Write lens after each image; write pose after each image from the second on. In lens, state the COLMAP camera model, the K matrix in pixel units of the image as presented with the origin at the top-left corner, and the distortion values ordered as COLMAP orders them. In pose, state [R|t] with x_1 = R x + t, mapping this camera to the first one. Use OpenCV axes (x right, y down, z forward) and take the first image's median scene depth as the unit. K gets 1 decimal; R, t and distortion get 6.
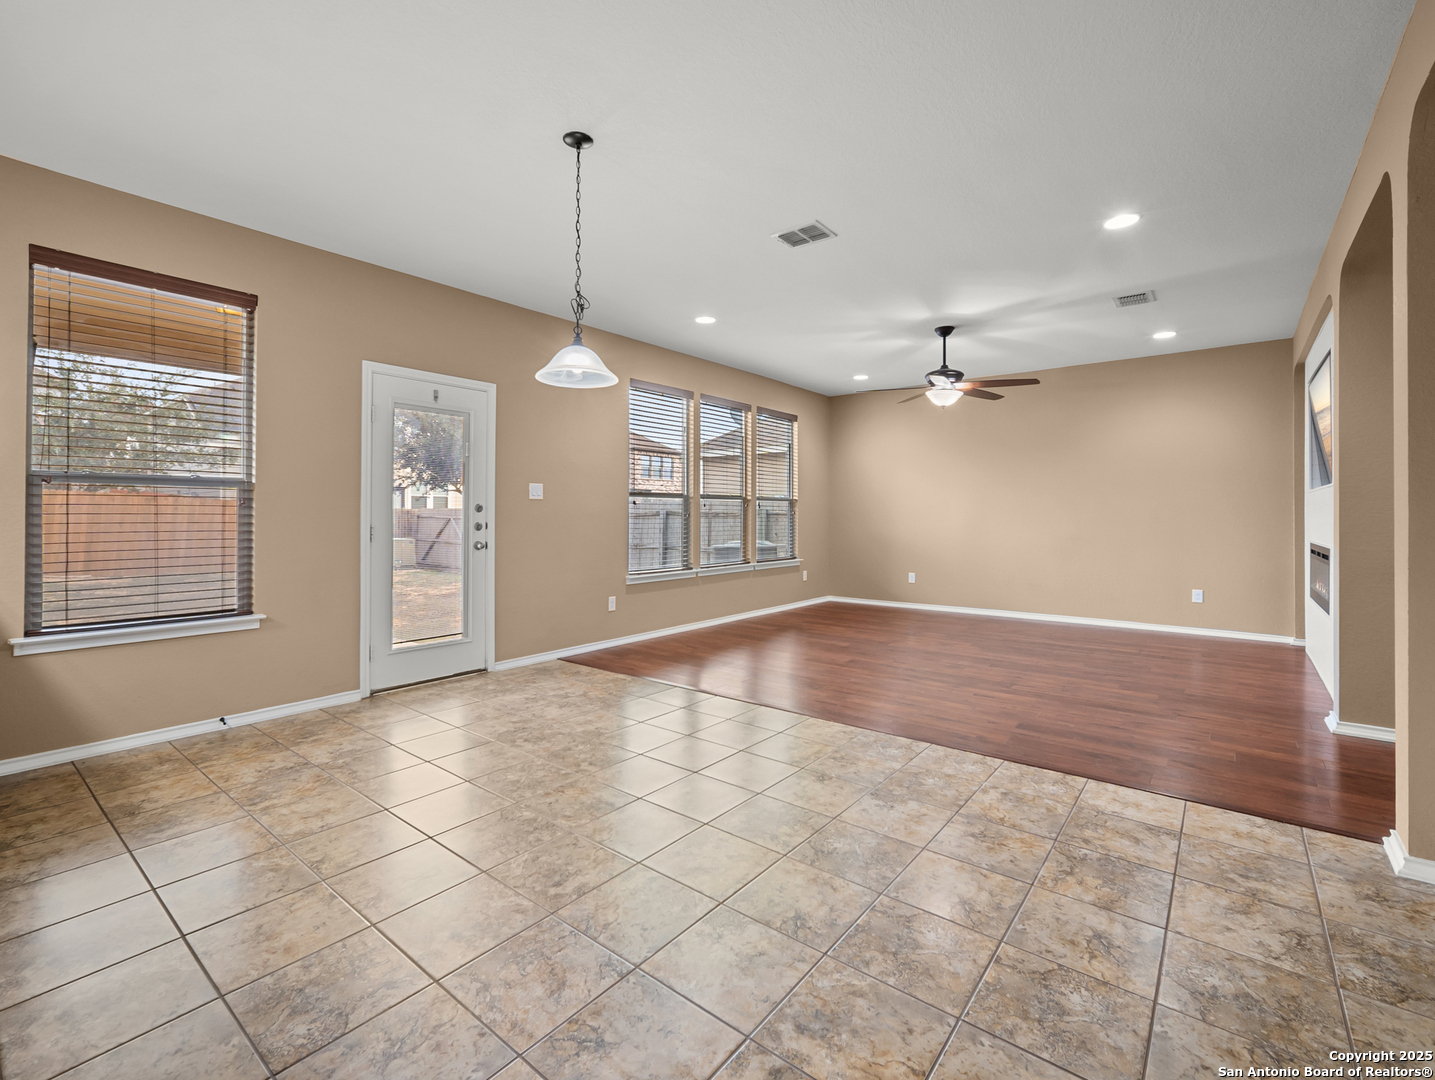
lens RADIAL K [[645.9, 0, 718.0], [0, 645.9, 510.1], [0, 0, 1]] dist [-0.019057, 0.000475]
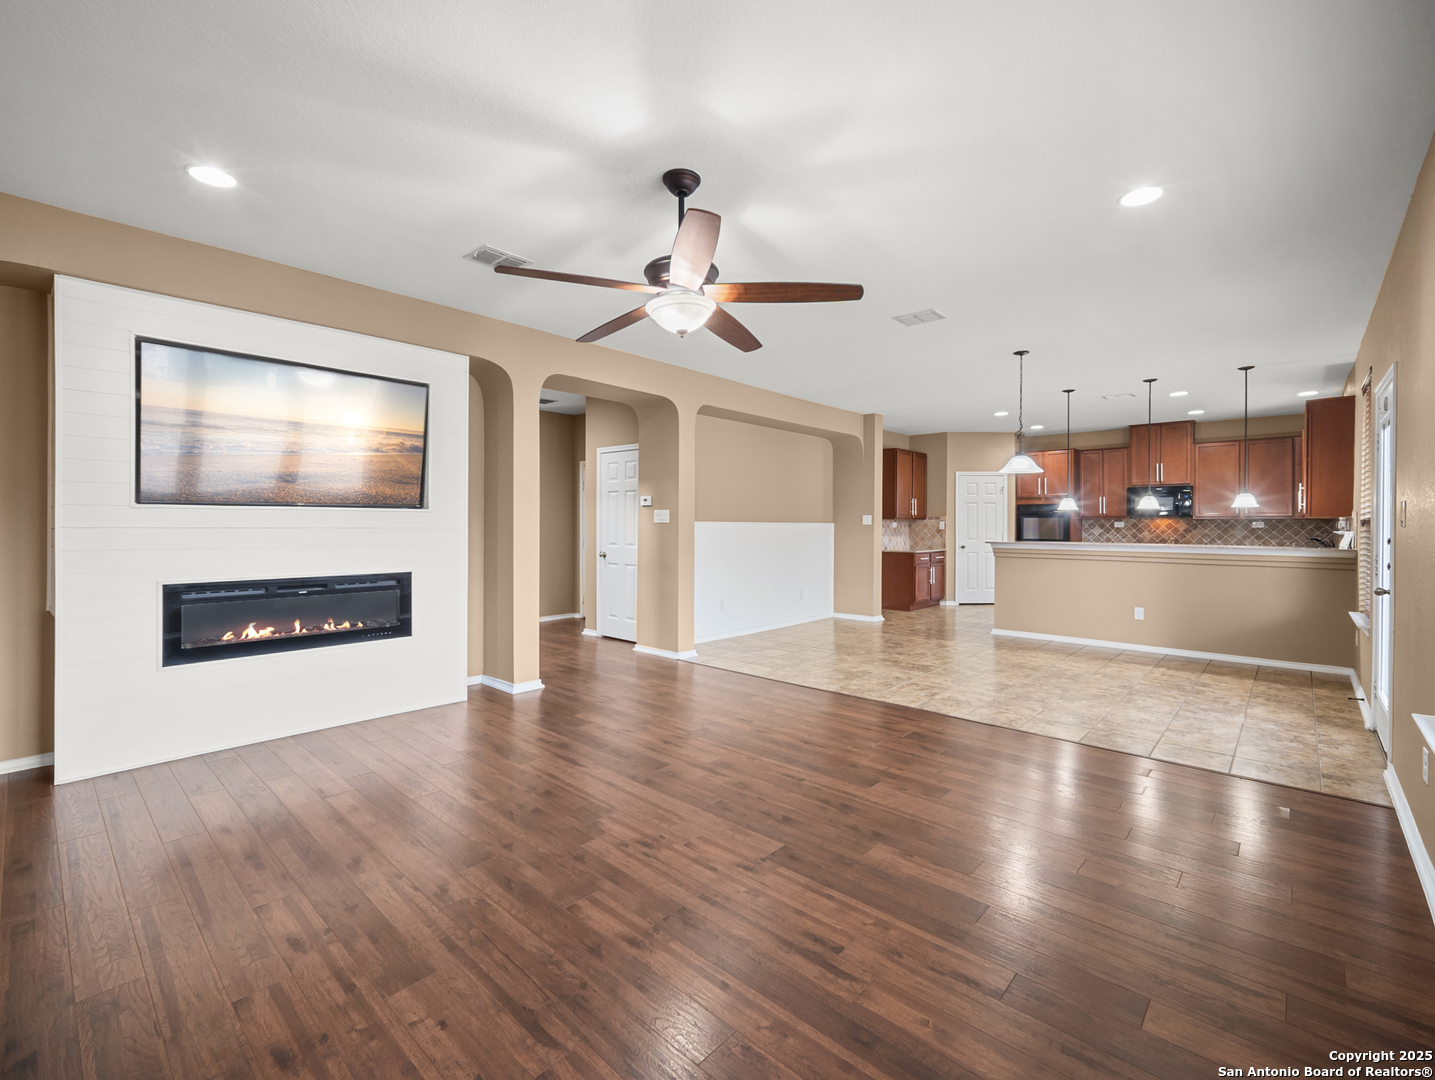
lens RADIAL K [[641.1, 0, 712.5], [0, 641.1, 527.0], [0, 0, 1]] dist [-0.017004, -0.000068]
pose [[-0.996977, -0.007381, 0.077345, 0.489690], [-0.007669, 0.999965, -0.003415, -0.015769], [-0.077317, -0.003998, -0.996999, 2.563584]]
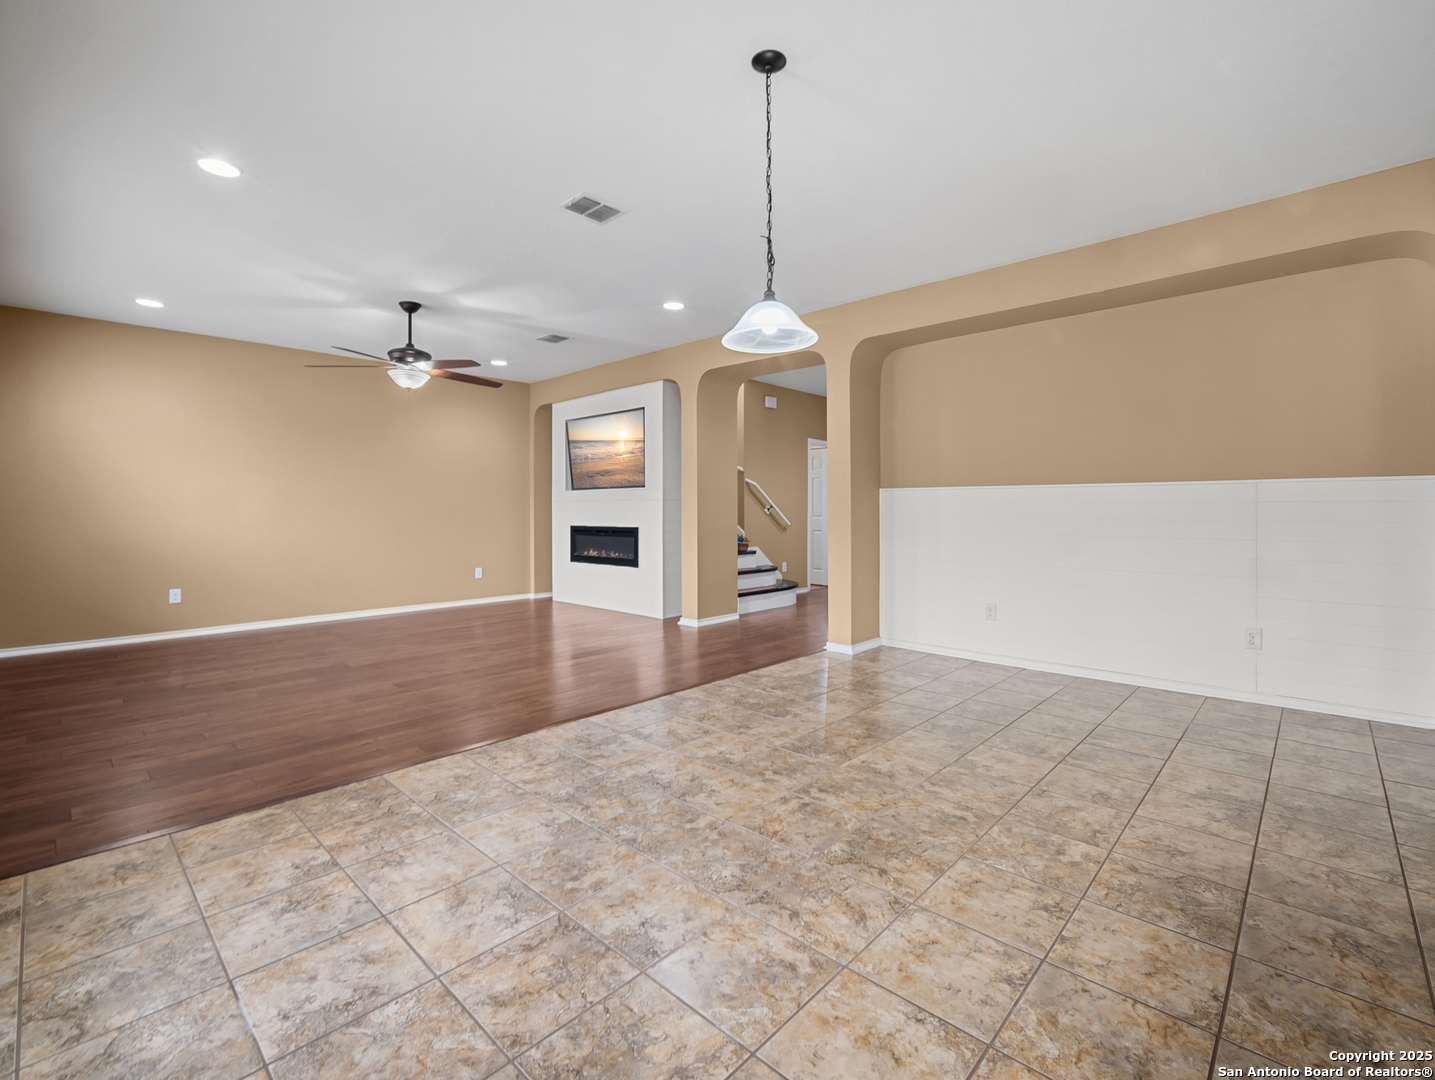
lens RADIAL K [[645.9, 0, 718.0], [0, 645.9, 510.1], [0, 0, 1]] dist [-0.019057, 0.000475]
pose [[0.085893, -0.002972, 0.996300, -0.897213], [-0.002805, 0.999991, 0.003225, 0.012727], [-0.996300, -0.003072, 0.085884, 0.832111]]
